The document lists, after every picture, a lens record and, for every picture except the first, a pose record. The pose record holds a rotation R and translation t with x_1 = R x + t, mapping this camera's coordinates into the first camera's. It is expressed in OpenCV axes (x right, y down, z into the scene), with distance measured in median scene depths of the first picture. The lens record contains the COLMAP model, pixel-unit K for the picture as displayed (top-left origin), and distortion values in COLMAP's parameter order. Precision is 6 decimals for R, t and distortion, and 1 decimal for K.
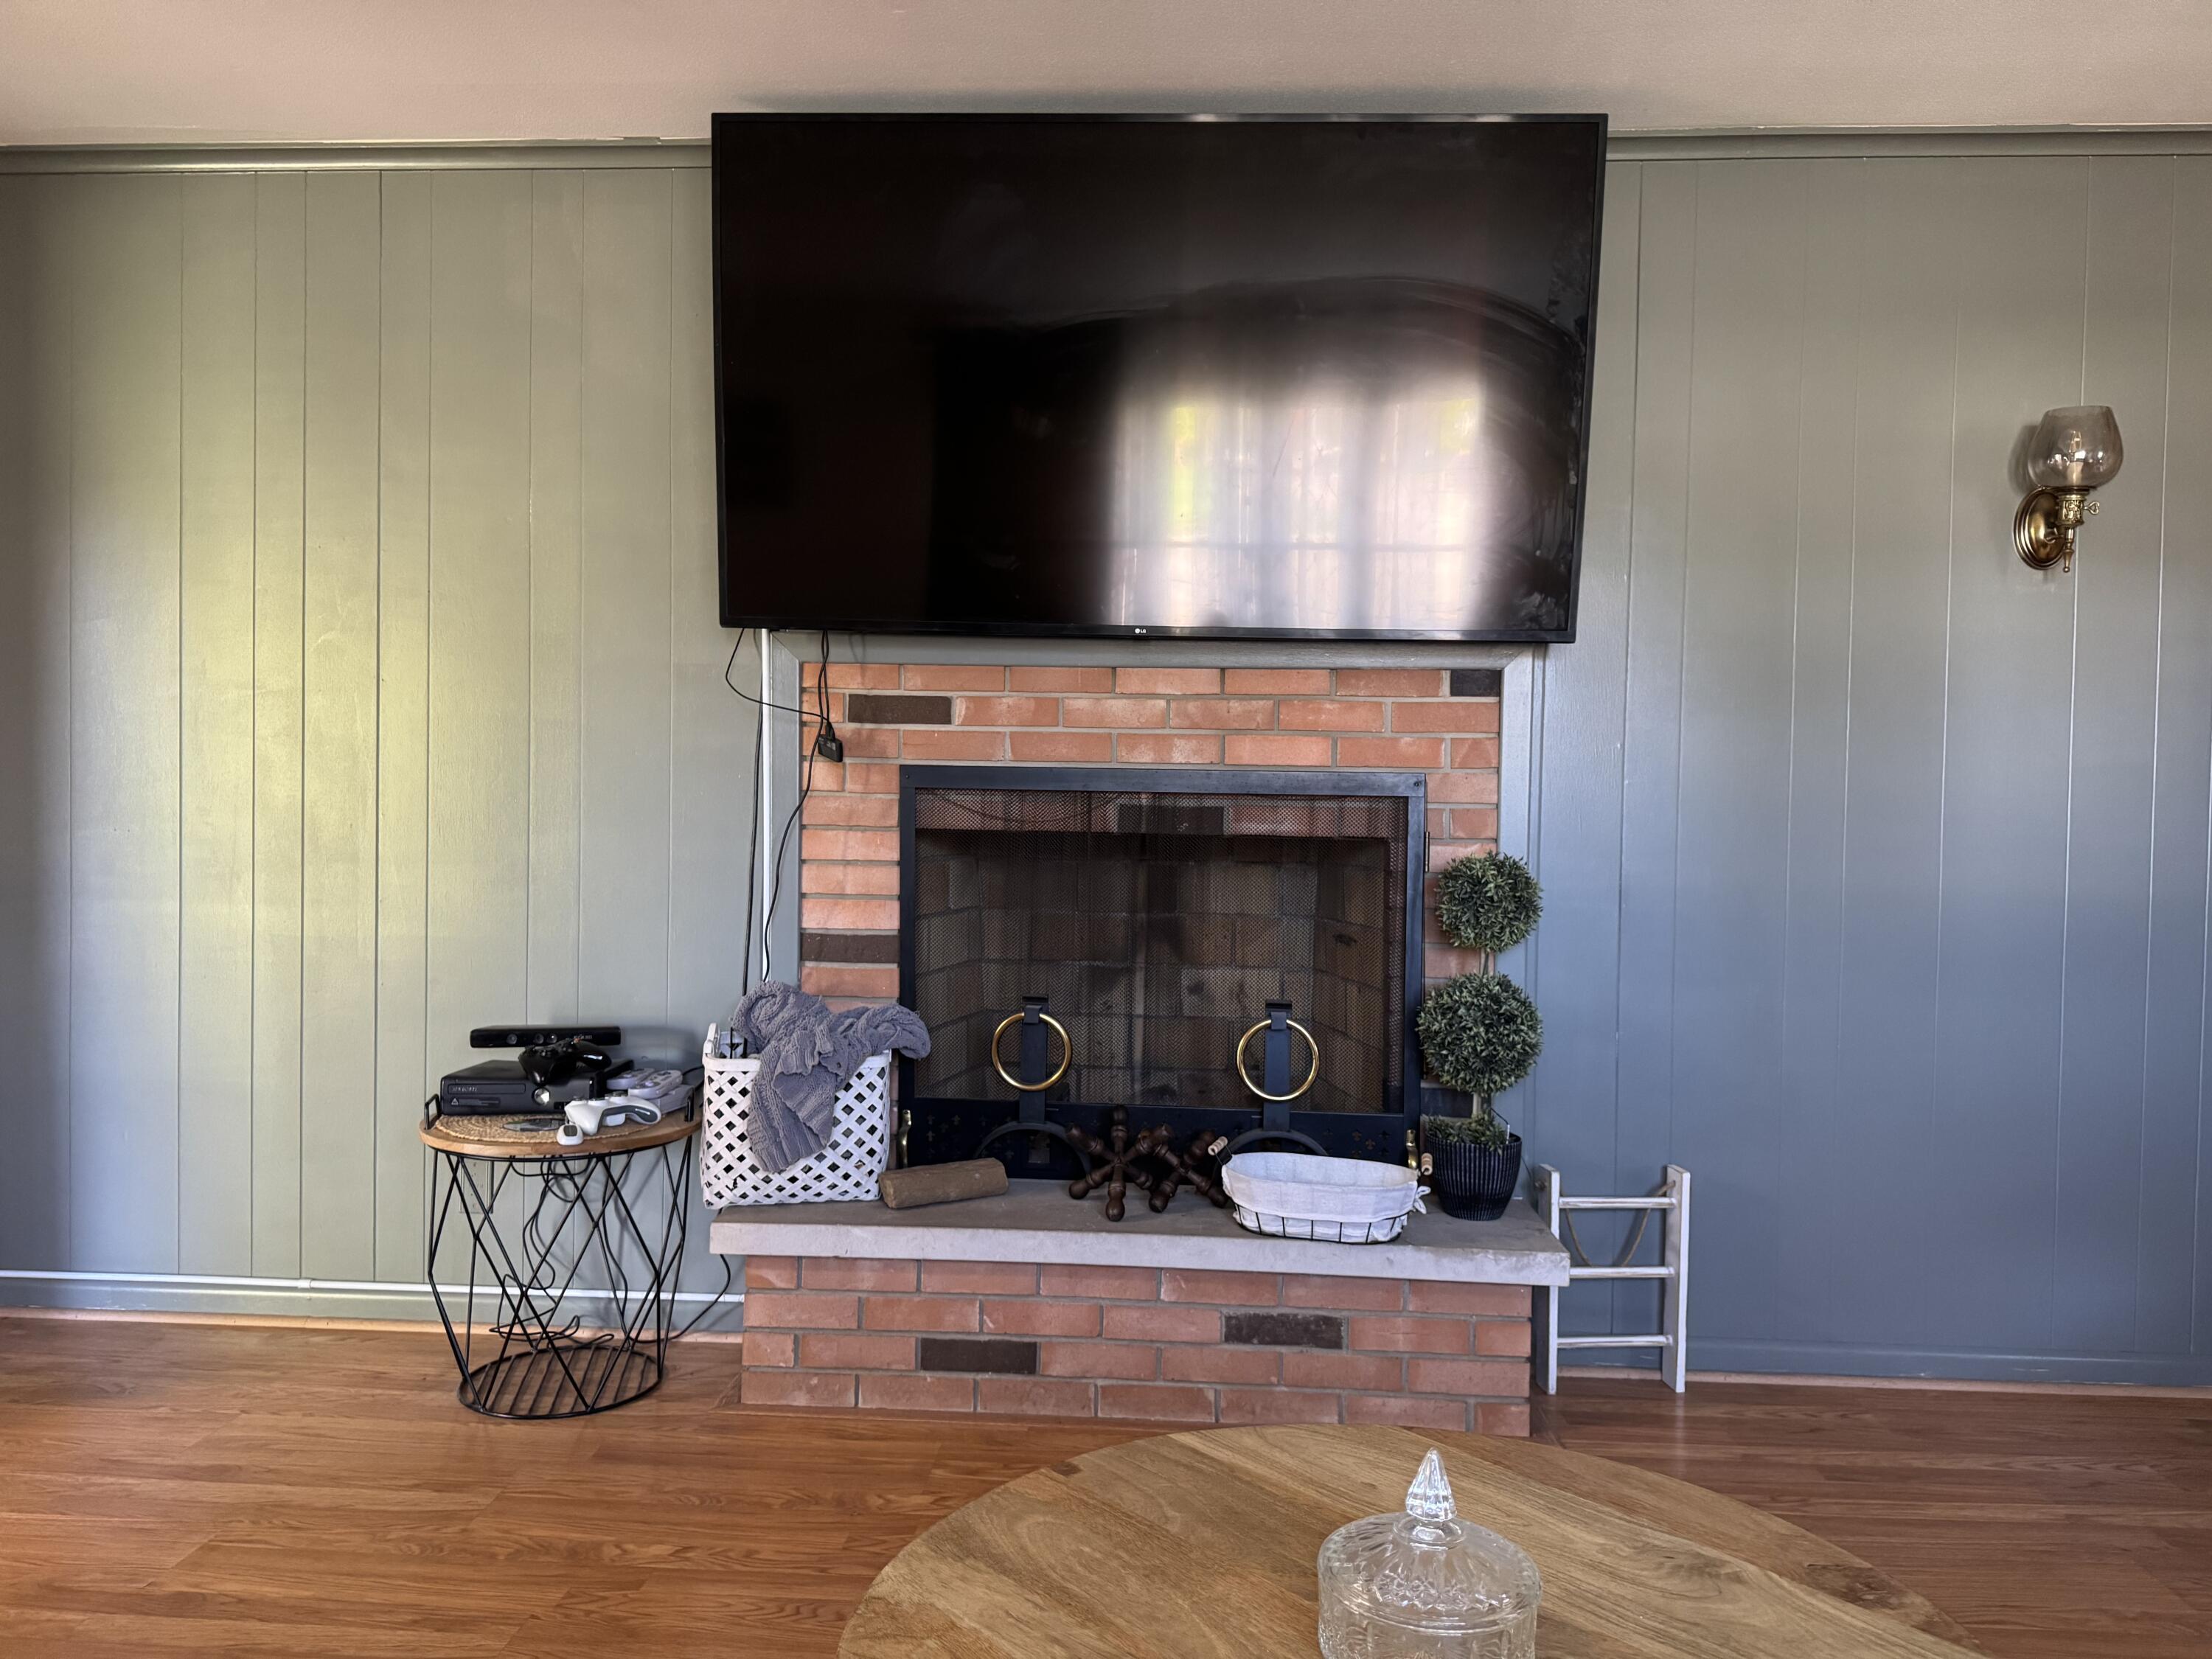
lens RADIAL K [[1544.9, 0, 1093.5], [0, 1544.9, 818.1], [0, 0, 1]] dist [0.059295, -0.075193]
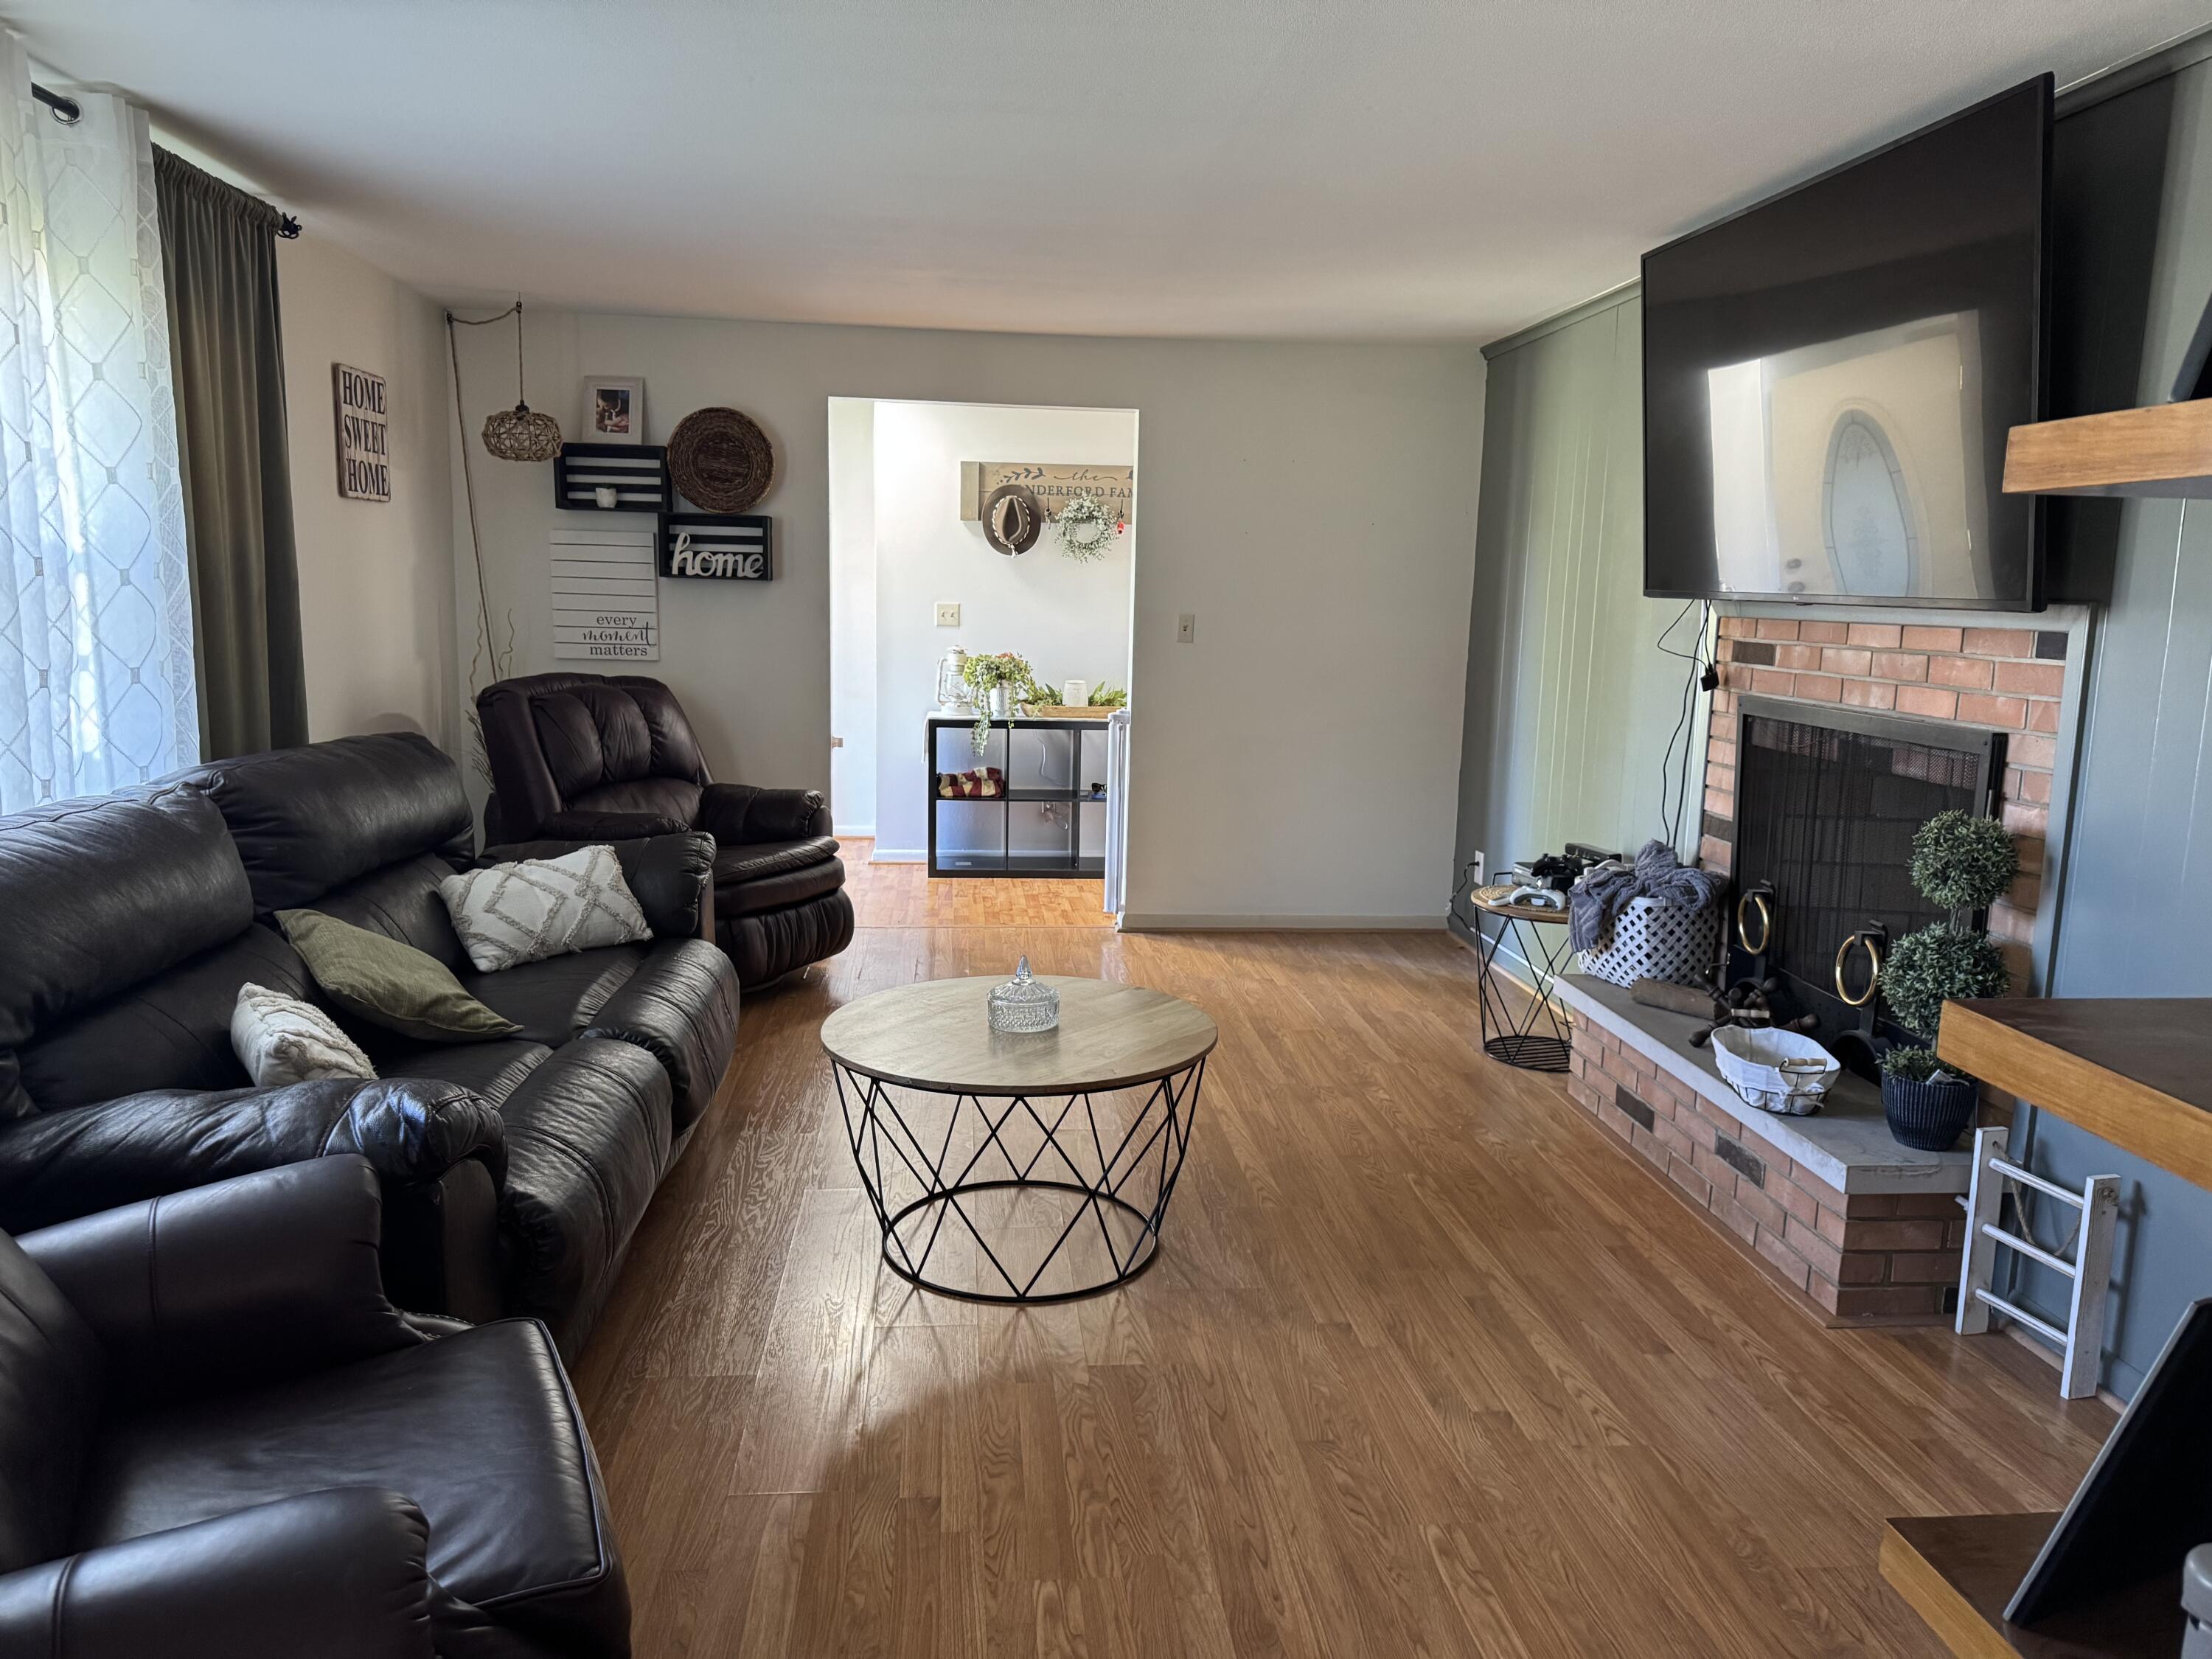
lens RADIAL K [[1544.9, 0, 1103.7], [0, 1544.9, 836.5], [0, 0, 1]] dist [0.059295, -0.075193]
pose [[0.158615, 0.145009, -0.976634, 1.123595], [-0.035344, 0.989356, 0.141158, -0.085119], [0.986708, 0.012128, 0.162051, 0.247476]]
